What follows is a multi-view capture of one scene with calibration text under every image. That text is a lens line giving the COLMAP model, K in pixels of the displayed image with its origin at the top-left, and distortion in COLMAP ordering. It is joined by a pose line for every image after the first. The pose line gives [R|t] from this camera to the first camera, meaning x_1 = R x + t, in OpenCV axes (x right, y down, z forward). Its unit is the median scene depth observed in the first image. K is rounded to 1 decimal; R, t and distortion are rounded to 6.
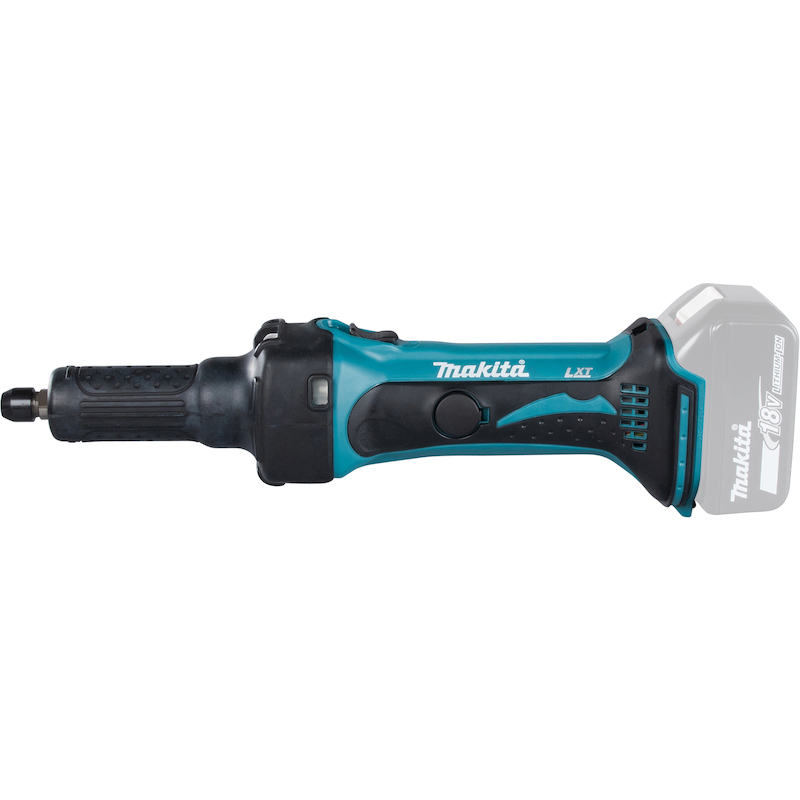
lens RADIAL K [[2149.2, 0, 400.0], [0, 2149.2, 400.0], [0, 0, 1]] dist [-0.010012, -0.017041]
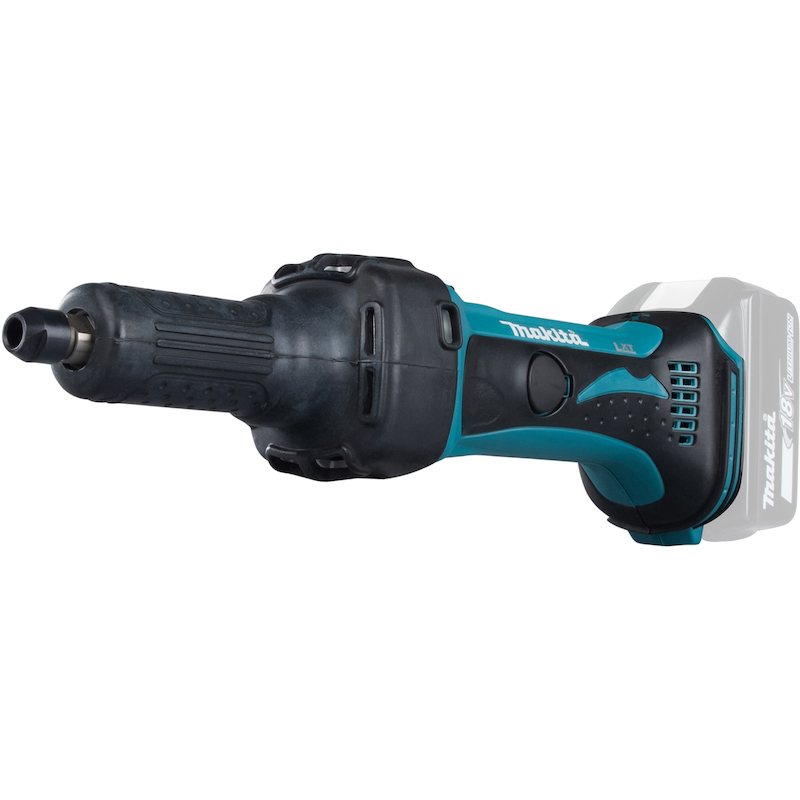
lens RADIAL K [[2149.2, 0, 400.0], [0, 2149.2, 400.0], [0, 0, 1]] dist [-0.010012, -0.017041]
pose [[0.715167, 0.062266, 0.696174, -0.544048], [0.170583, 0.950357, -0.260237, 0.203637], [-0.677818, 0.304868, 0.669043, 0.520854]]
